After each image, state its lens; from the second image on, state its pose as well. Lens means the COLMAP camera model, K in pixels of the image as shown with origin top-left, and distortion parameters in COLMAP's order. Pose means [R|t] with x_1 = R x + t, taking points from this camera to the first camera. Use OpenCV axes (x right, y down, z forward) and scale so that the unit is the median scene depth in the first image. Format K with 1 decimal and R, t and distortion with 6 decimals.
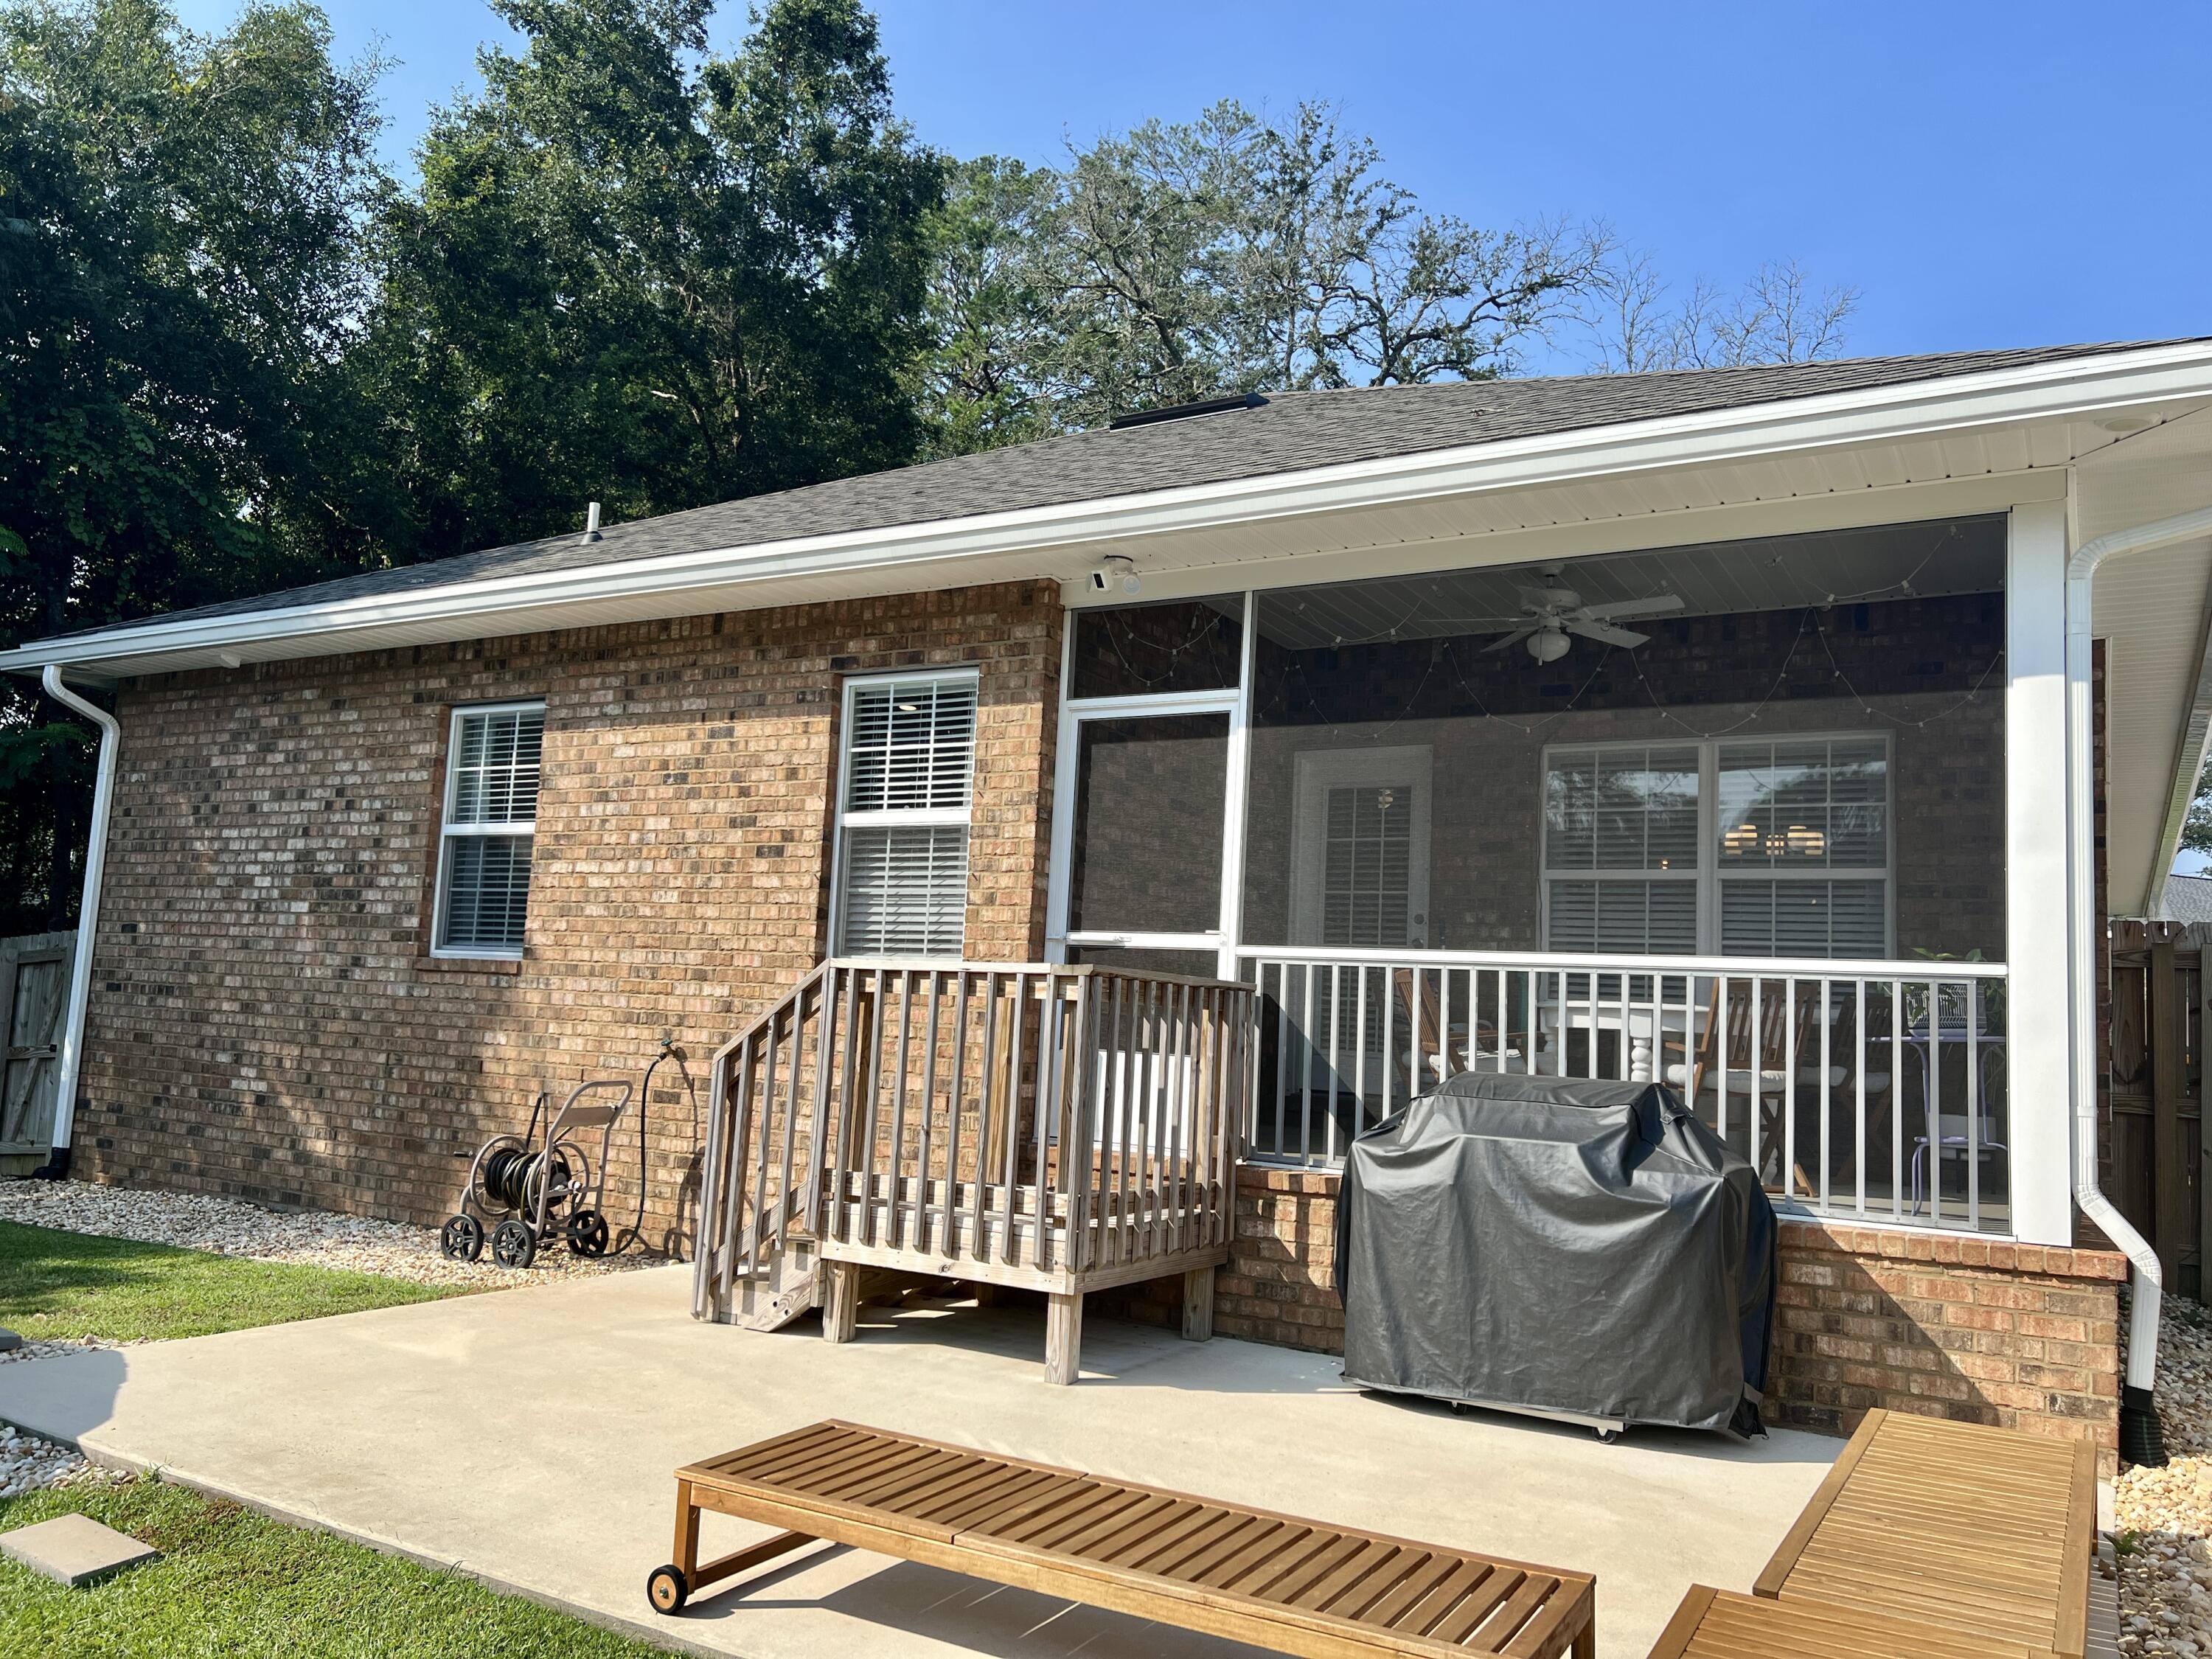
lens RADIAL K [[1664.0, 0, 1097.6], [0, 1664.0, 825.9], [0, 0, 1]] dist [0.013957, -0.030186]
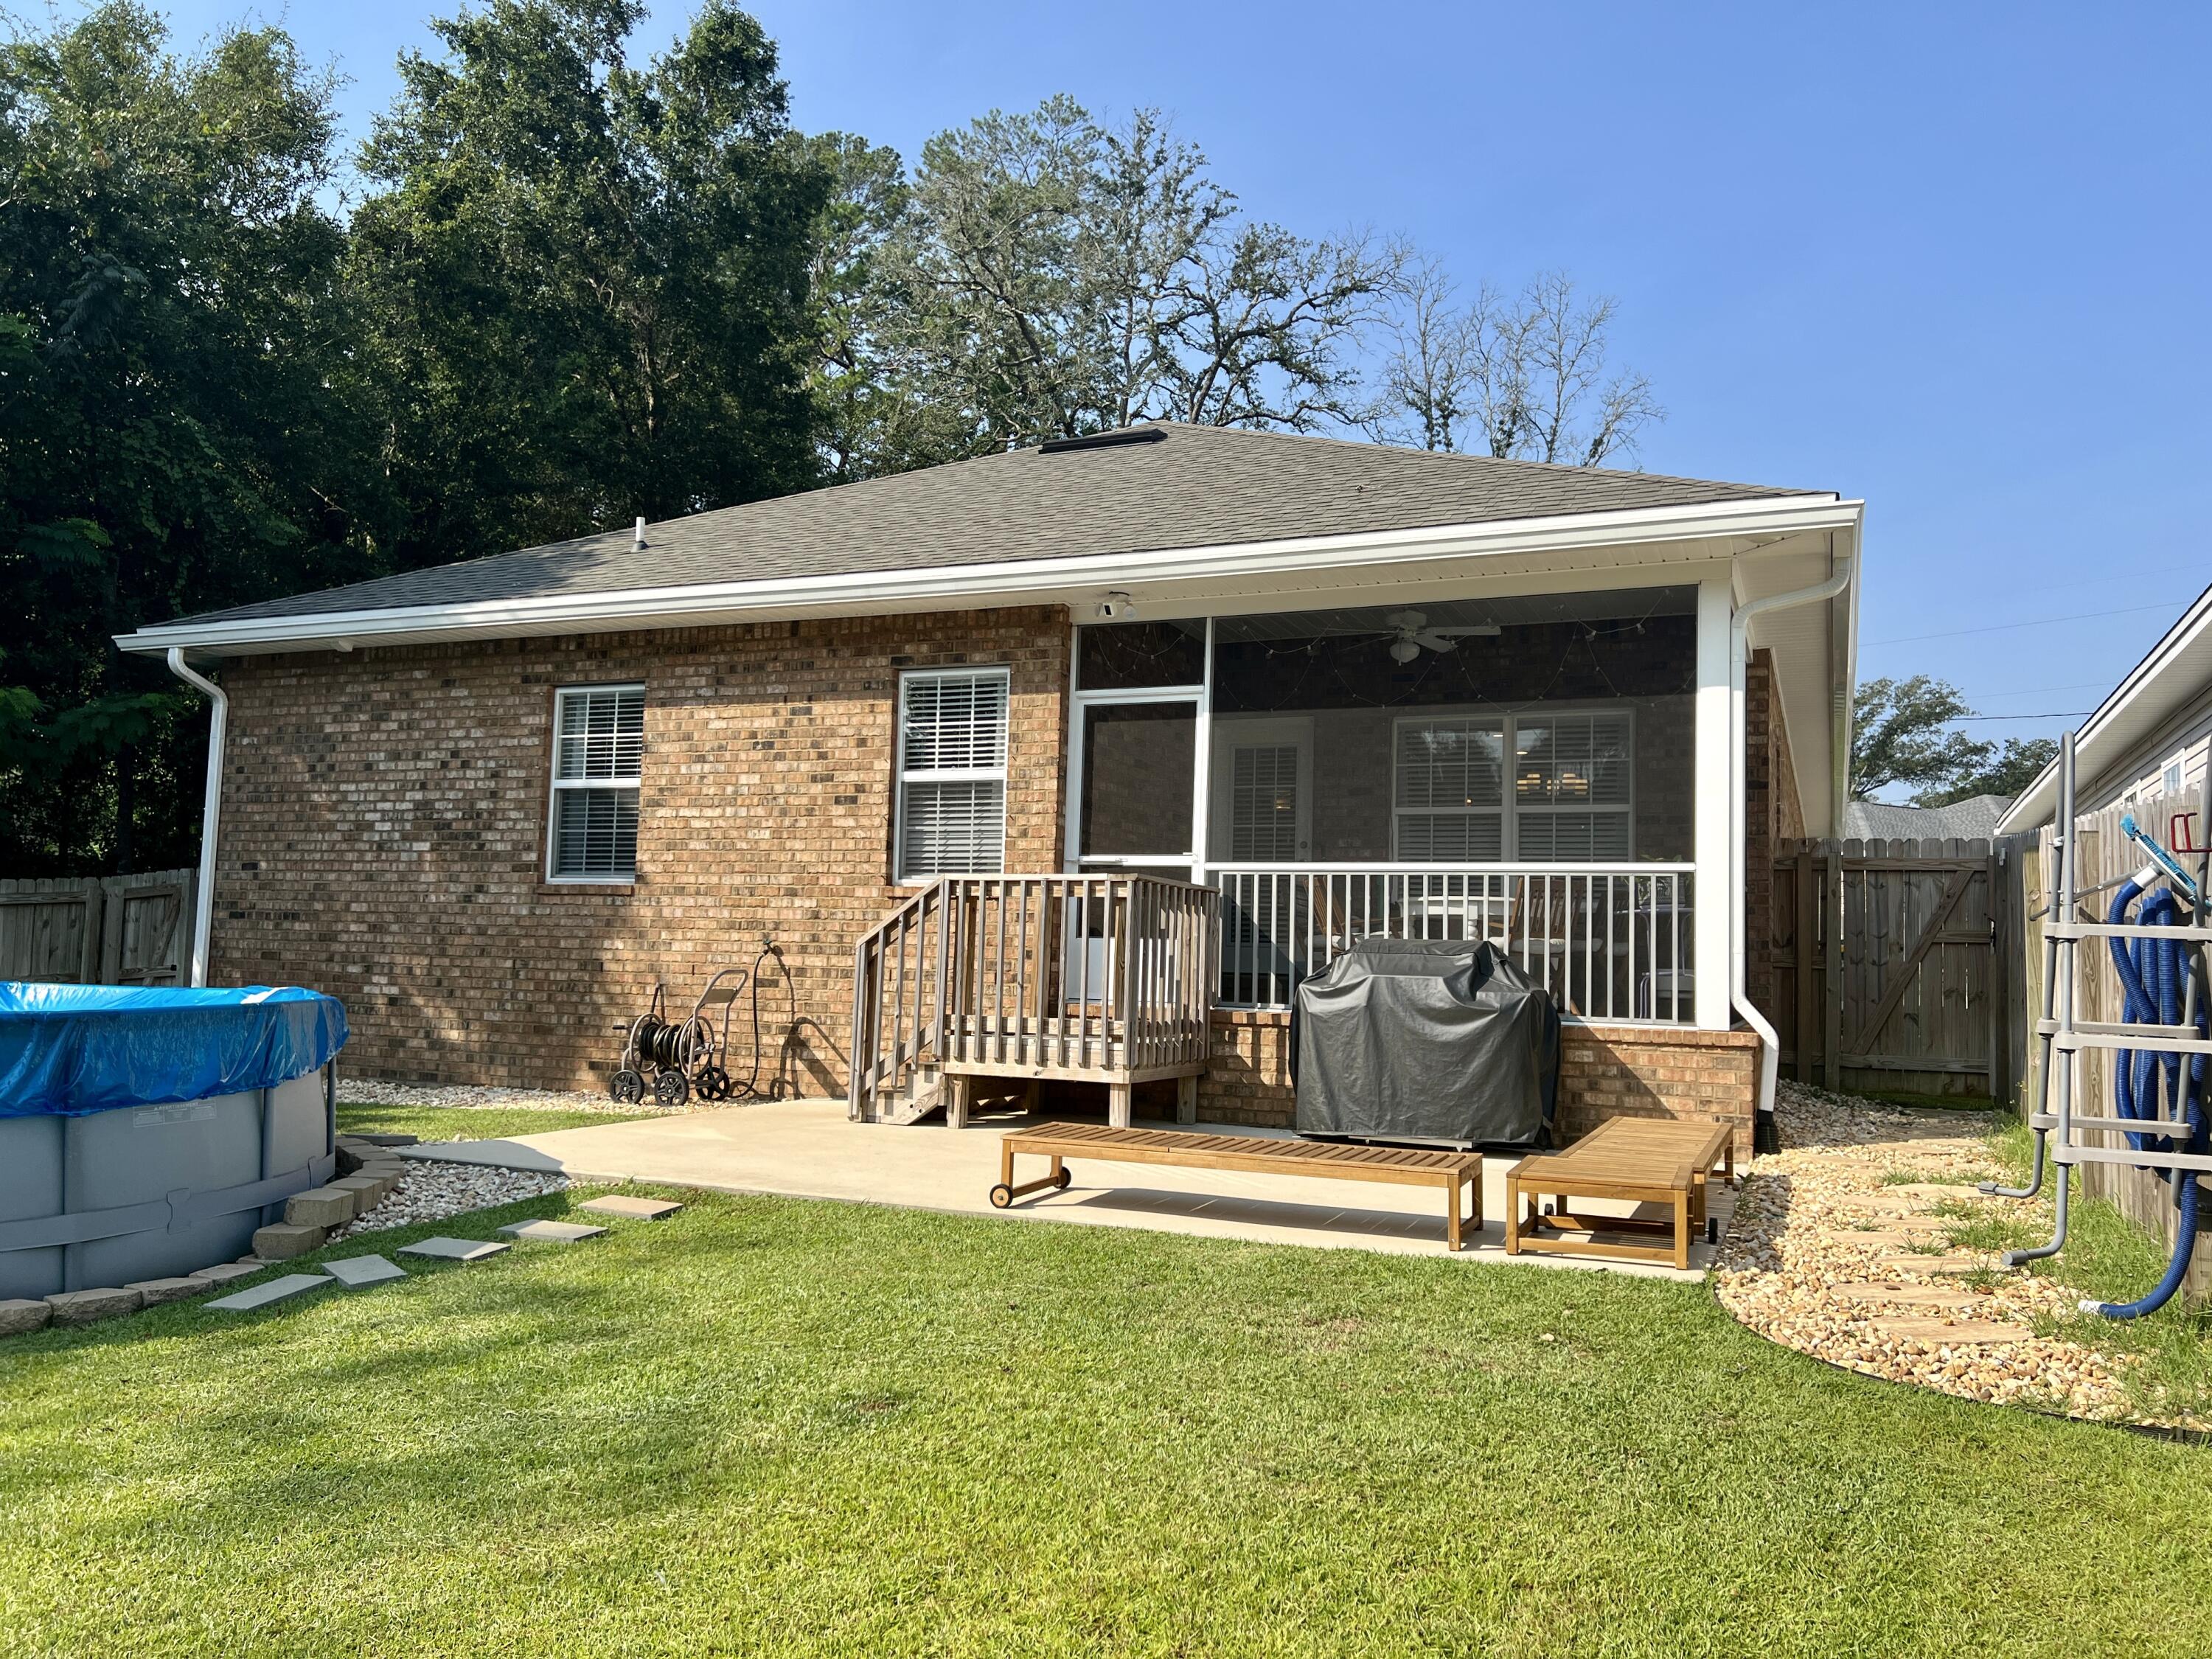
lens RADIAL K [[1664.0, 0, 1101.4], [0, 1664.0, 833.0], [0, 0, 1]] dist [0.013957, -0.030186]
pose [[0.991722, -0.011500, 0.127890, -0.161108], [0.006112, 0.999080, 0.042446, -0.013509], [-0.128261, -0.041313, 0.990880, -0.362836]]
